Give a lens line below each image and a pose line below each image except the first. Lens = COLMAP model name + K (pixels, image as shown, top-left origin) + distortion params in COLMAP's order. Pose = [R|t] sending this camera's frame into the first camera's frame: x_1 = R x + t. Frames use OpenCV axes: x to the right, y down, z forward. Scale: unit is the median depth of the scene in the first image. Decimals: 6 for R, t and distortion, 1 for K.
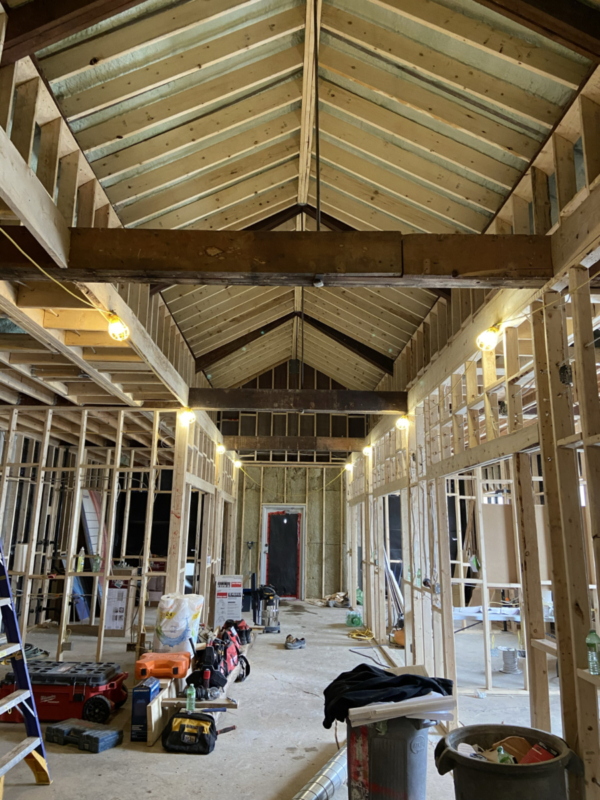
lens RADIAL K [[609.1, 0, 304.7], [0, 609.1, 396.5], [0, 0, 1]] dist [0.039025, -0.030416]
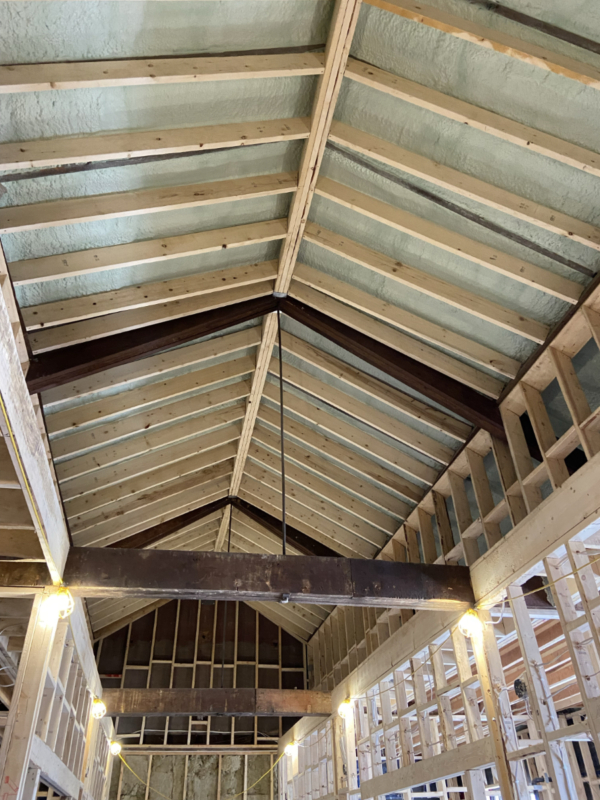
lens RADIAL K [[609.1, 0, 297.0], [0, 609.1, 397.6], [0, 0, 1]] dist [0.039025, -0.030416]
pose [[0.985152, 0.071398, 0.156133, -0.086316], [0.000756, 0.907610, -0.419813, 0.085267], [-0.171682, 0.413698, 0.894080, 0.431077]]
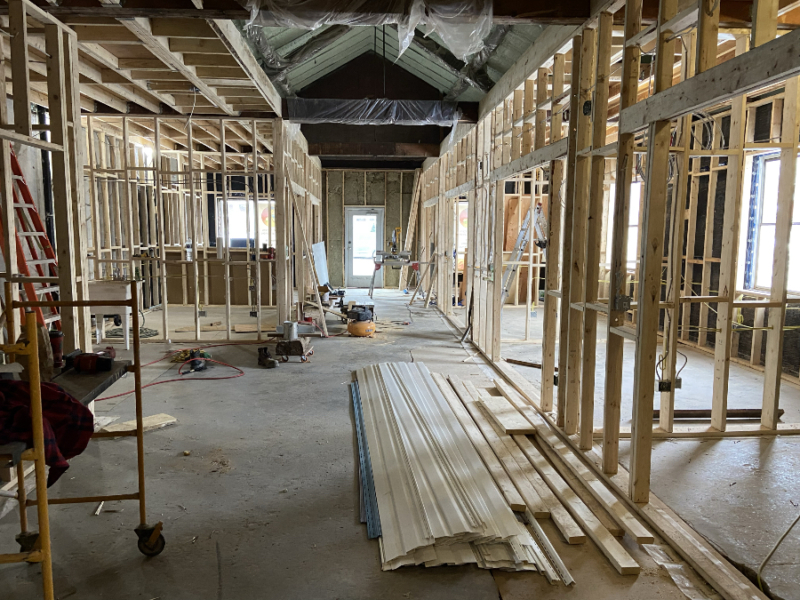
lens RADIAL K [[609.1, 0, 400.3], [0, 609.1, 298.3], [0, 0, 1]] dist [0.039025, -0.030416]
pose [[0.999411, -0.008020, 0.033359, -0.015183], [-0.002848, 0.949550, 0.313602, -0.020409], [-0.034191, -0.313512, 0.948968, -0.181396]]
